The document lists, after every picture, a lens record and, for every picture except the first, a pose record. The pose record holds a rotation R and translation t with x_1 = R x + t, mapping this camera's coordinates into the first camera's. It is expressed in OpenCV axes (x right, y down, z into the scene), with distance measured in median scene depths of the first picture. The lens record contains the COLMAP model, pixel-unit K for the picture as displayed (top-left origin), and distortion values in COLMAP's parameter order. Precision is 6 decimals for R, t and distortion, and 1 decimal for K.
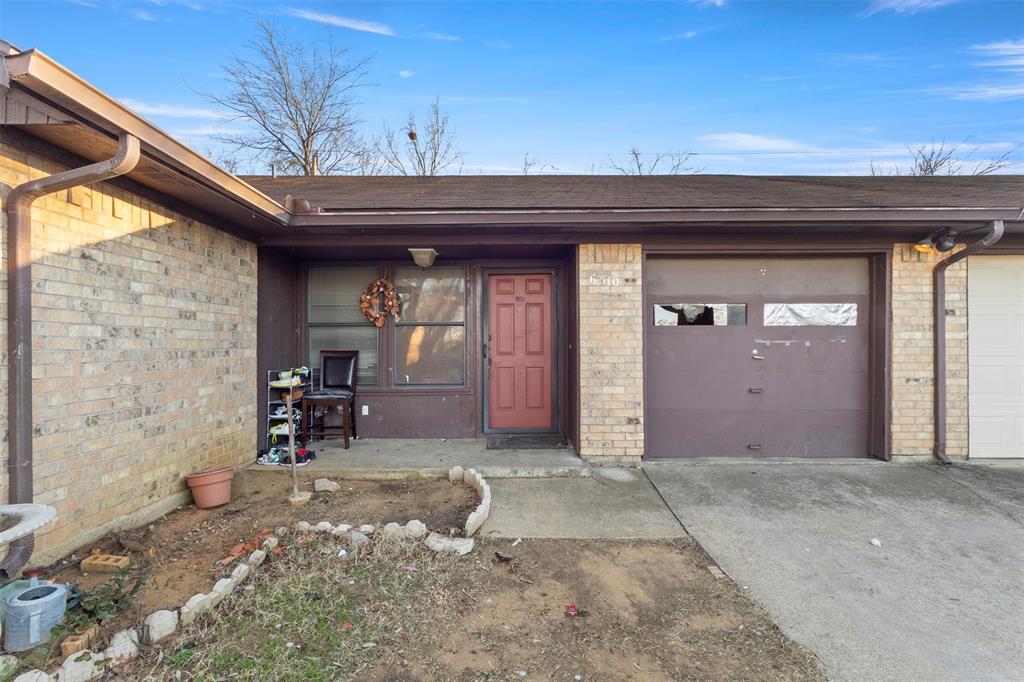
lens RADIAL K [[474.6, 0, 517.0], [0, 474.6, 342.9], [0, 0, 1]] dist [0.000059, 0.000085]
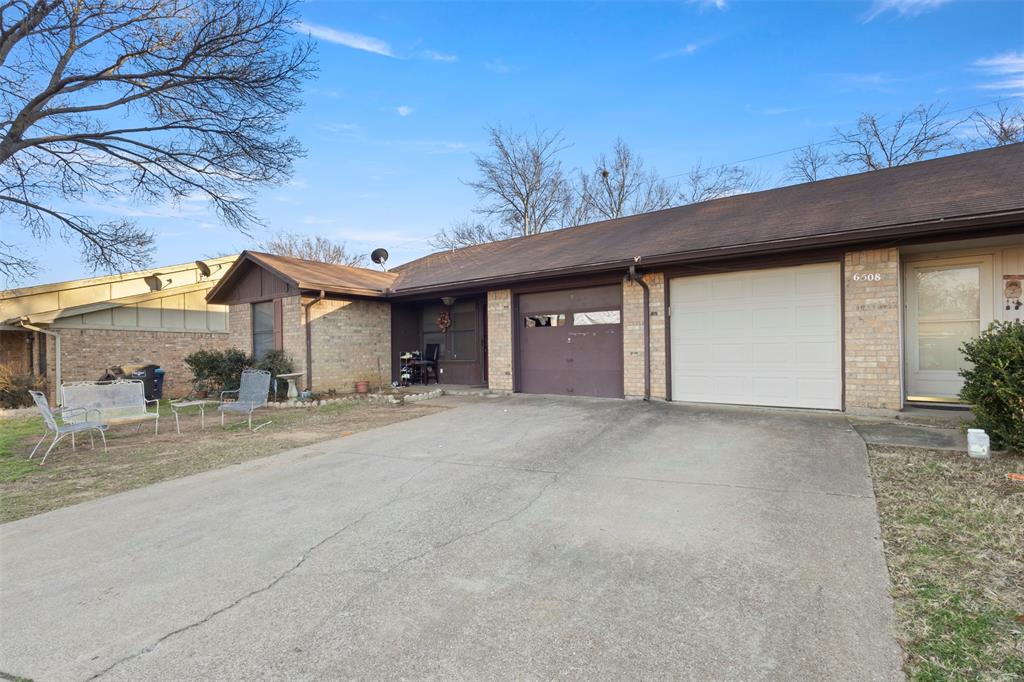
lens RADIAL K [[474.6, 0, 506.9], [0, 474.6, 345.7], [0, 0, 1]] dist [0.000059, 0.000085]
pose [[0.798597, -0.016617, -0.601637, 1.516893], [0.017138, 0.999841, -0.004868, 0.051142], [0.601623, -0.006423, 0.798755, -0.692430]]
